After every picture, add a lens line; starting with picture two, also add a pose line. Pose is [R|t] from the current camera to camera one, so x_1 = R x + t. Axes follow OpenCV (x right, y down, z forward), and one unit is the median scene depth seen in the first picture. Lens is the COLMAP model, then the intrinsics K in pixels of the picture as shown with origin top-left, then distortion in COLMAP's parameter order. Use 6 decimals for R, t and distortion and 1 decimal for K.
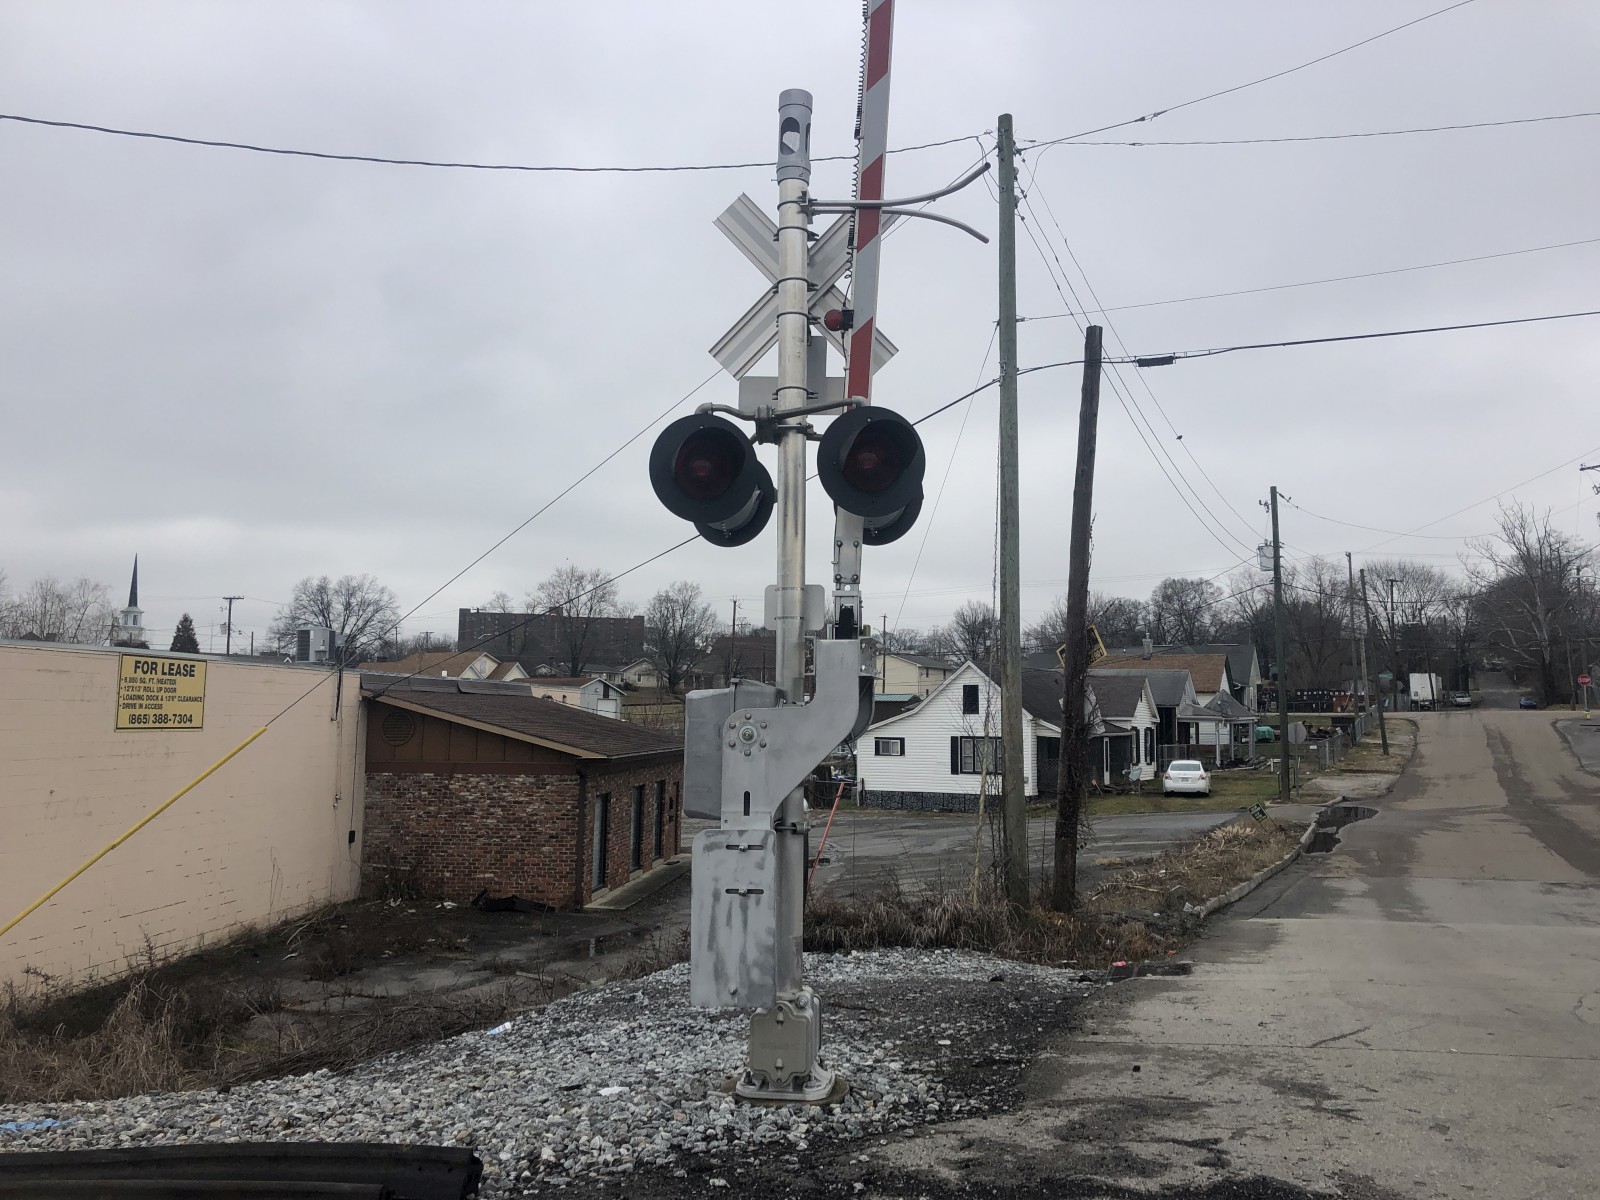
lens RADIAL K [[1308.4, 0, 813.0], [0, 1308.4, 540.4], [0, 0, 1]] dist [0.050819, -0.046494]
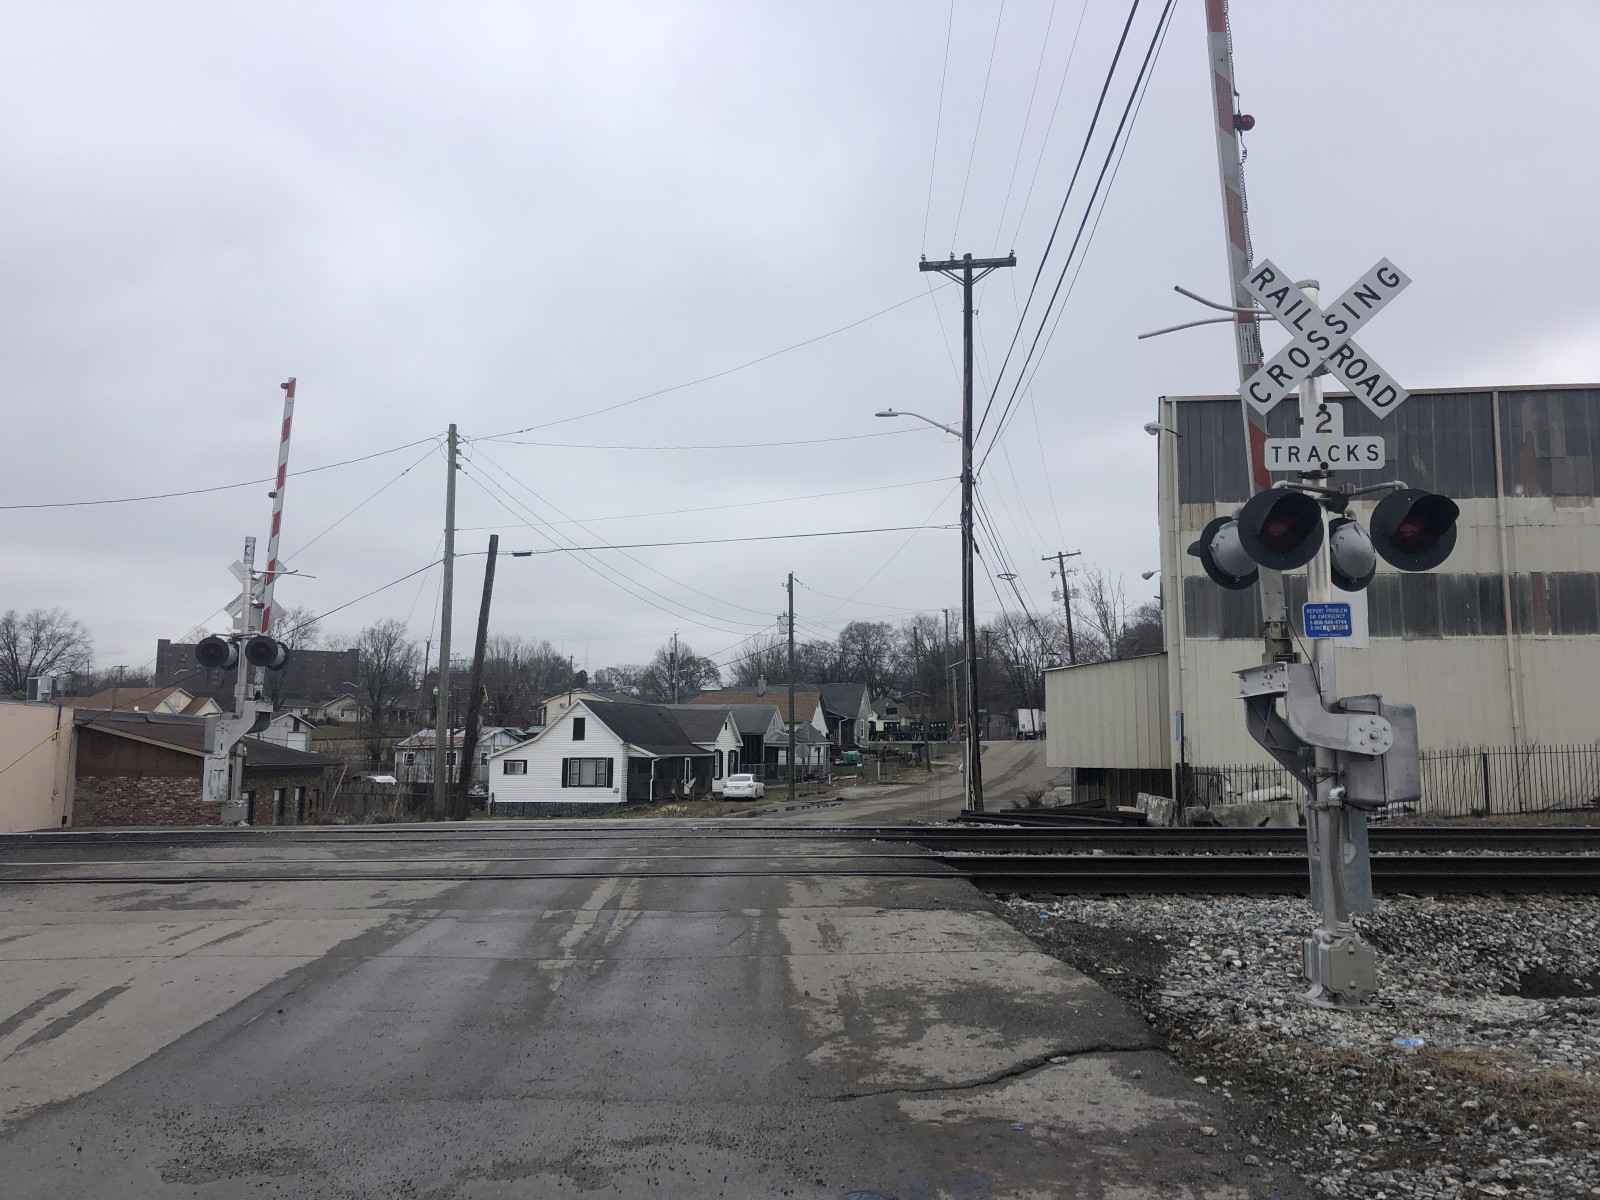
lens RADIAL K [[1308.4, 0, 790.9], [0, 1308.4, 558.7], [0, 0, 1]] dist [0.050819, -0.046494]
pose [[0.983302, 0.023160, 0.180503, 0.081260], [-0.020951, 0.999681, -0.014133, -0.029316], [-0.180773, 0.010115, 0.983473, -0.282208]]
